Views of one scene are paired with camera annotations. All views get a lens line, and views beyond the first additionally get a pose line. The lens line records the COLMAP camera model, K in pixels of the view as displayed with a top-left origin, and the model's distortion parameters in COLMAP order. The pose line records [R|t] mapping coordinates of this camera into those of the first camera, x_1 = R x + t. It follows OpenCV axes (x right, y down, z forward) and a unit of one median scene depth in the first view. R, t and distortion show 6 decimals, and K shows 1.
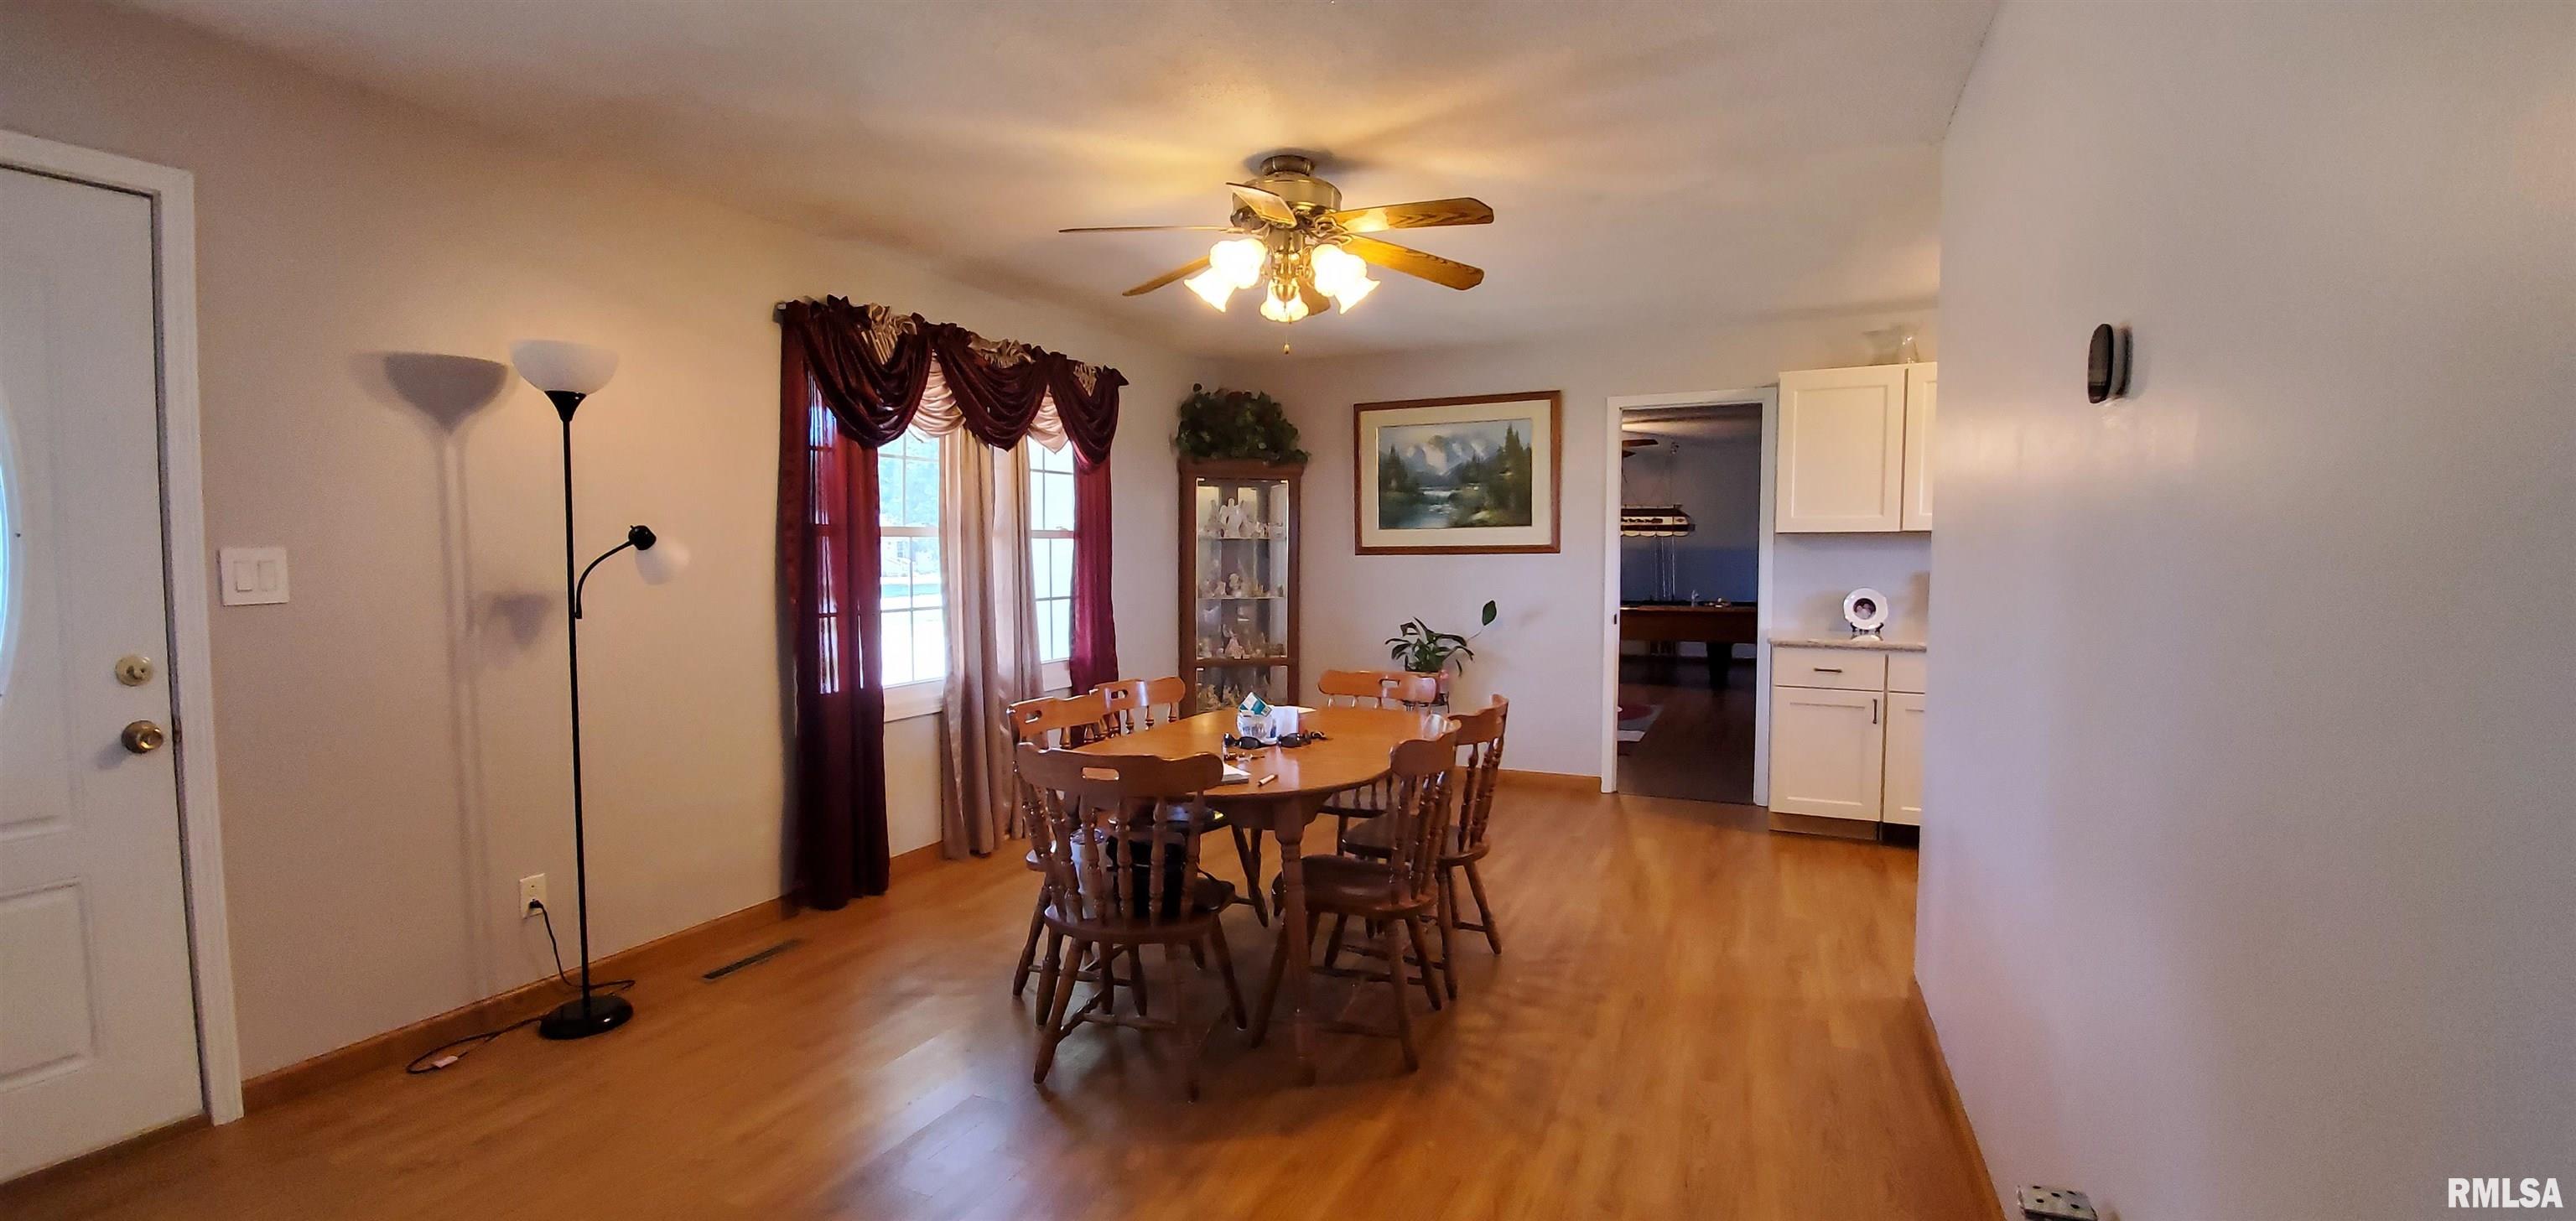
lens RADIAL K [[1019.4, 0, 1301.0], [0, 1019.4, 588.1], [0, 0, 1]] dist [-0.005000, -0.000756]
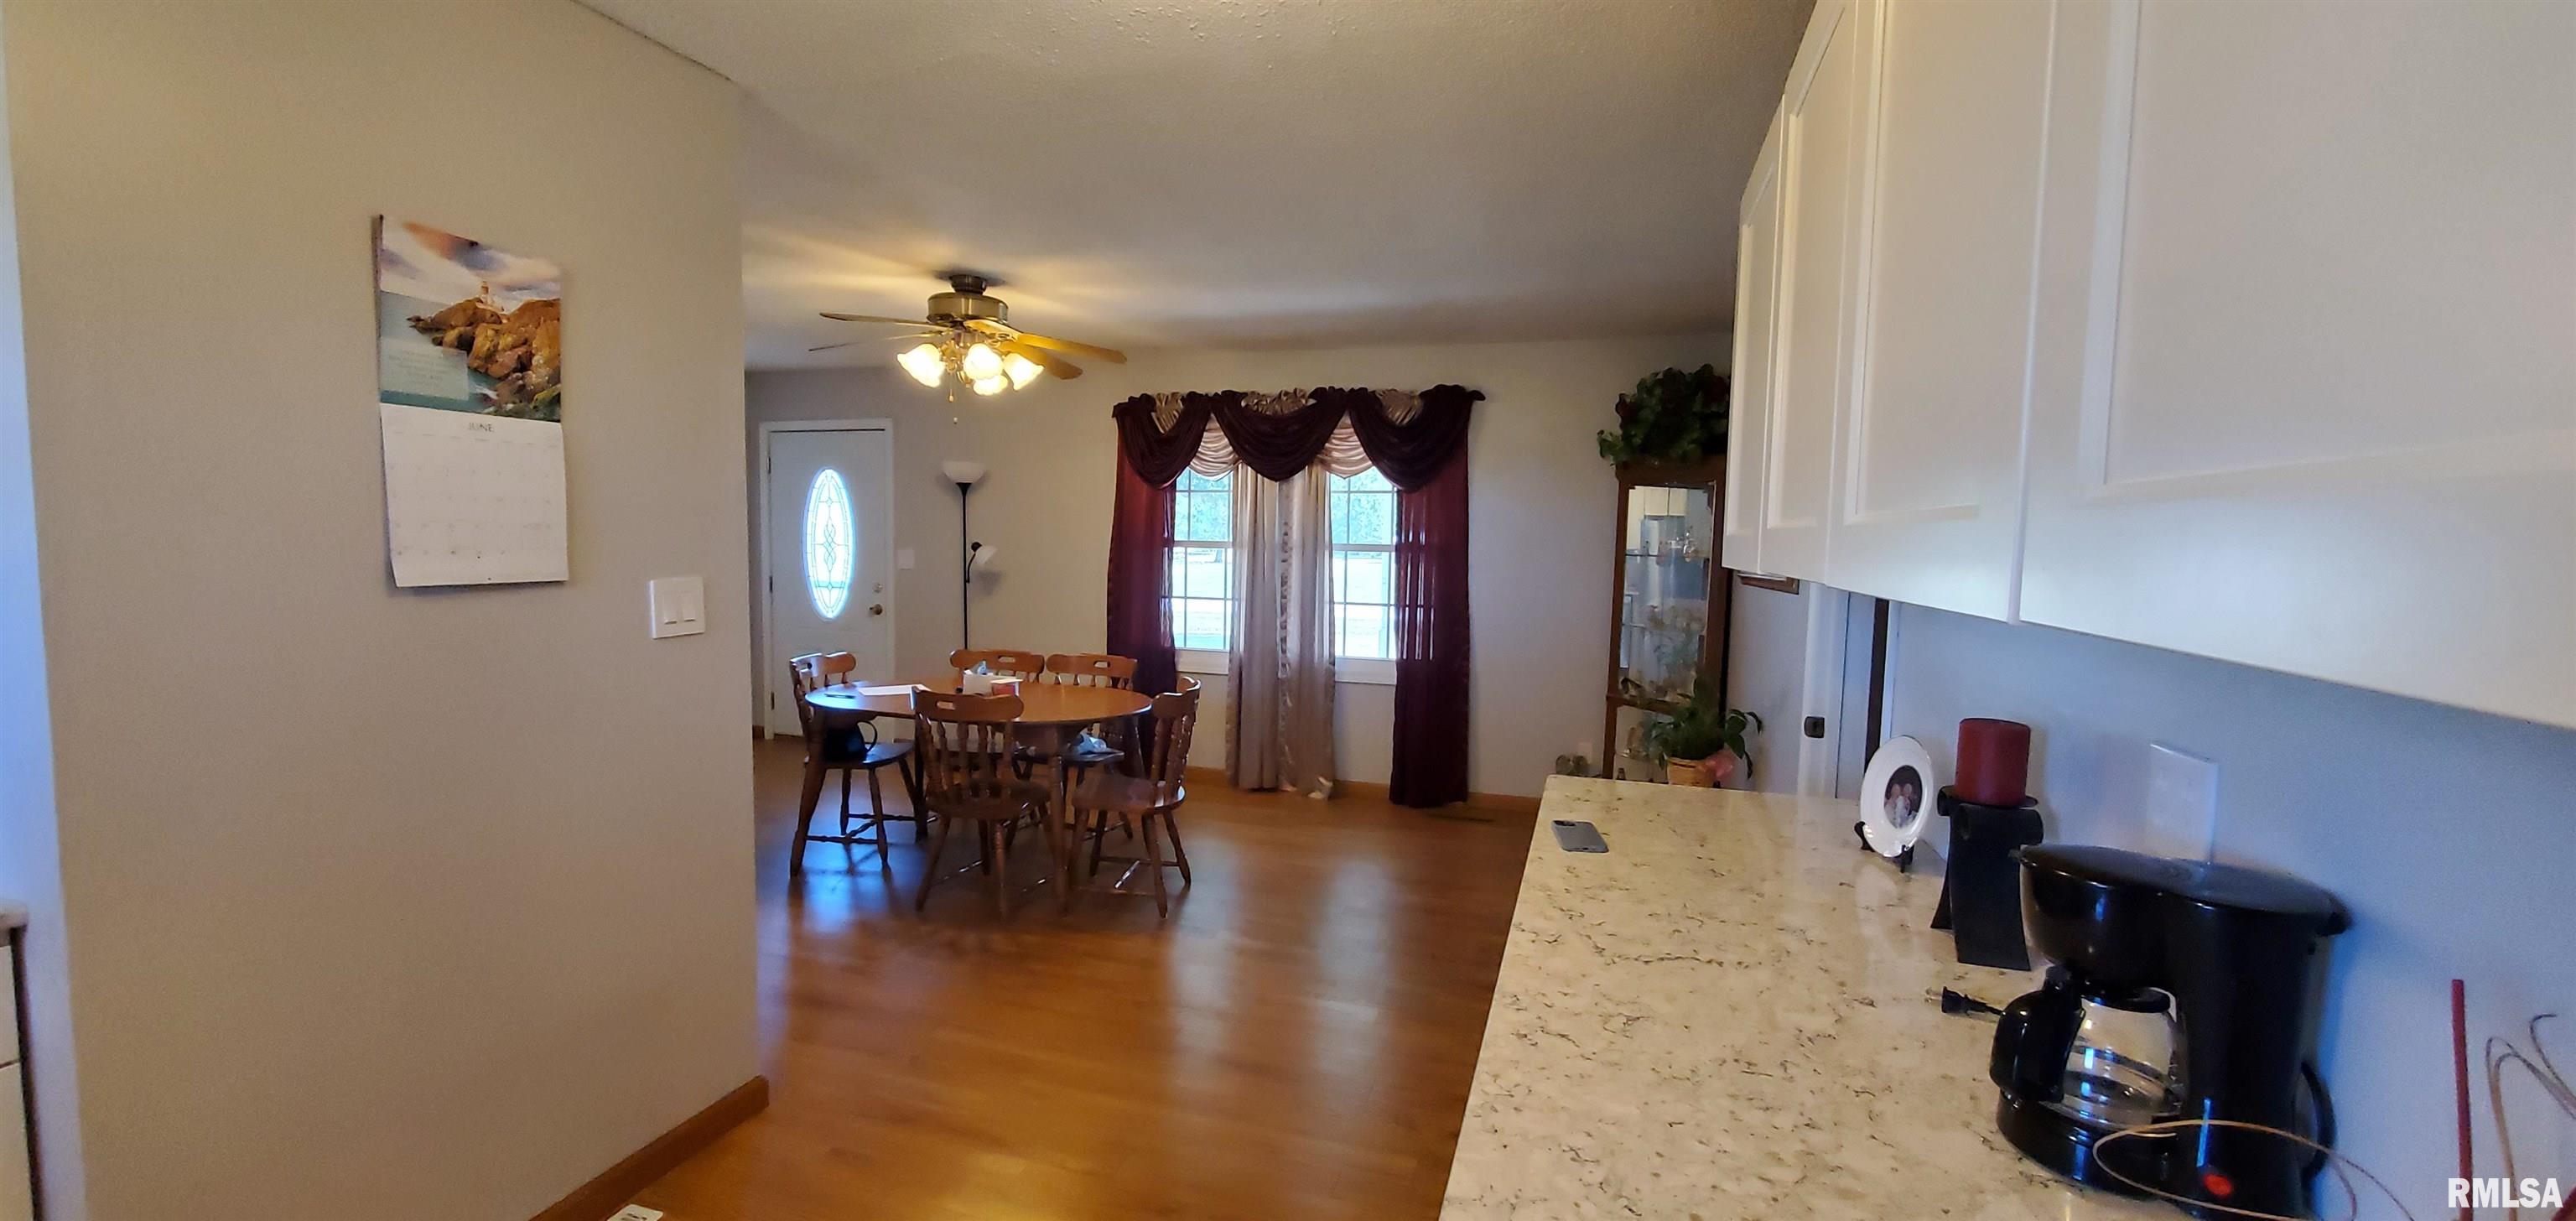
lens RADIAL K [[1019.4, 0, 1268.3], [0, 1019.4, 613.5], [0, 0, 1]] dist [-0.005000, -0.000756]
pose [[0.117069, 0.086143, -0.989381, 1.012313], [-0.054852, 0.995271, 0.080165, -0.076646], [0.991608, 0.044885, 0.121240, 0.896476]]
